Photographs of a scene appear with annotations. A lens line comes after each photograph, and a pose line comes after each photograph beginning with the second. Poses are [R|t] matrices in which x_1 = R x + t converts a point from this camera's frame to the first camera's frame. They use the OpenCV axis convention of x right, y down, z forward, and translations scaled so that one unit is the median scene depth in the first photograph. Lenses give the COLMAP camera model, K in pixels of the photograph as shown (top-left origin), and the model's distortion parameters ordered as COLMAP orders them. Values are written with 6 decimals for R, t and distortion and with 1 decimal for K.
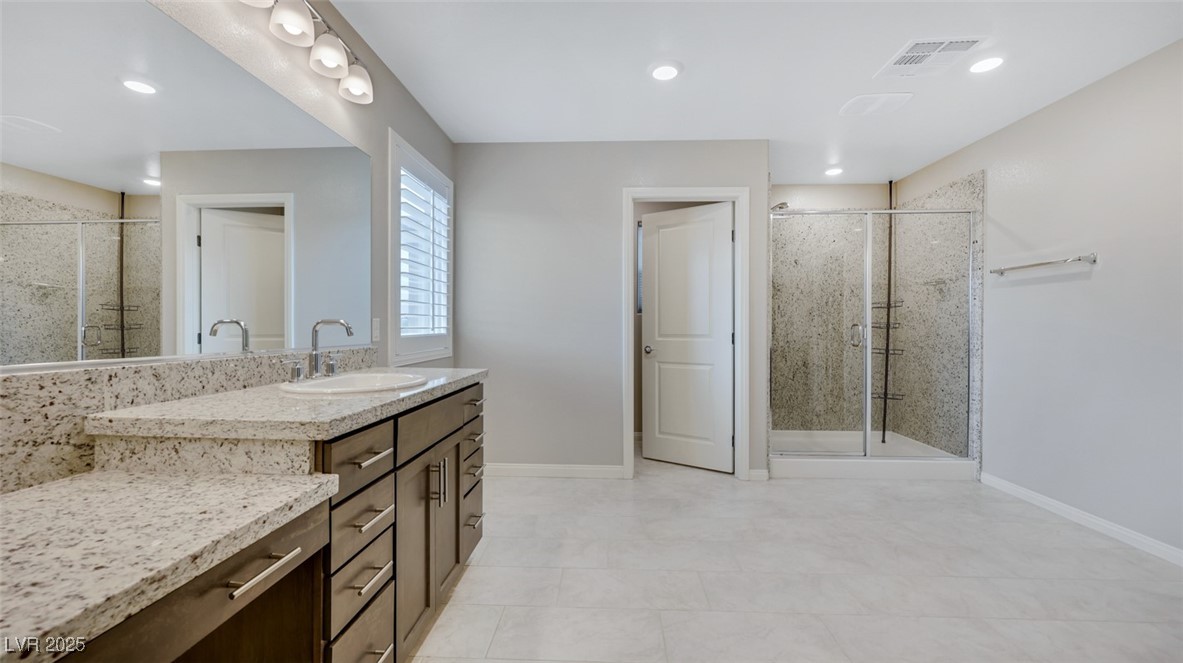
lens RADIAL K [[486.3, 0, 590.4], [0, 486.3, 327.6], [0, 0, 1]] dist [-0.000582, 0.000015]
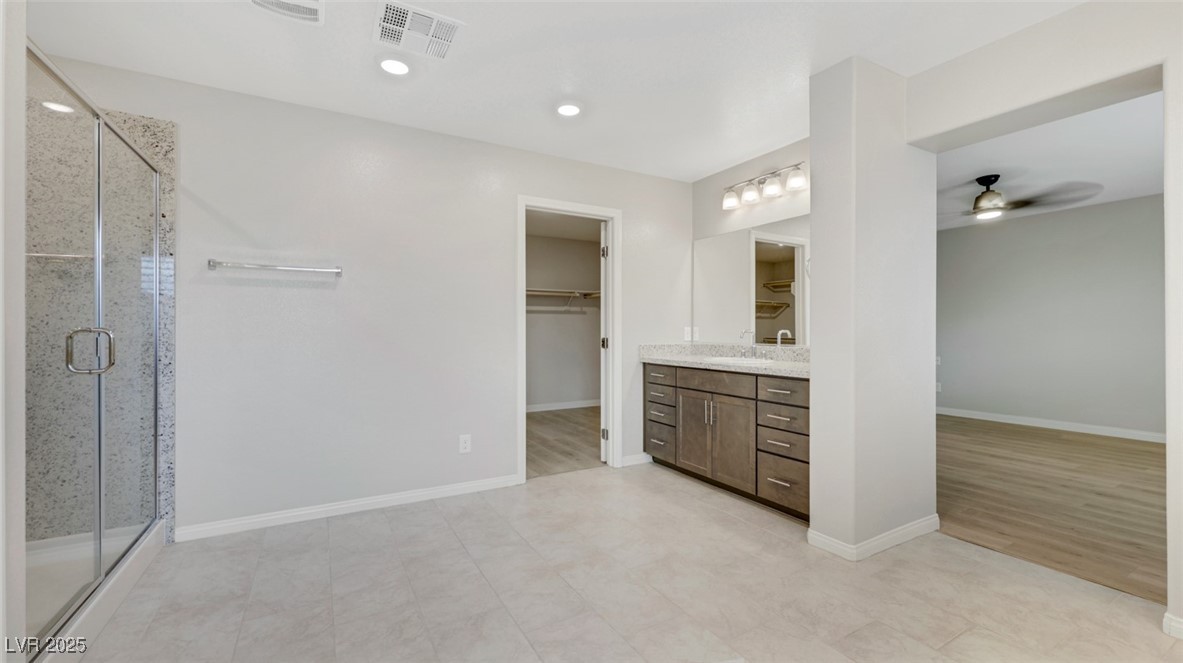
lens RADIAL K [[486.3, 0, 590.9], [0, 486.3, 331.5], [0, 0, 1]] dist [-0.000582, 0.000015]
pose [[-0.541497, -0.004436, 0.840691, -0.167615], [0.002064, 0.999976, 0.006605, -0.008115], [-0.840700, 0.005312, -0.541475, 0.889078]]
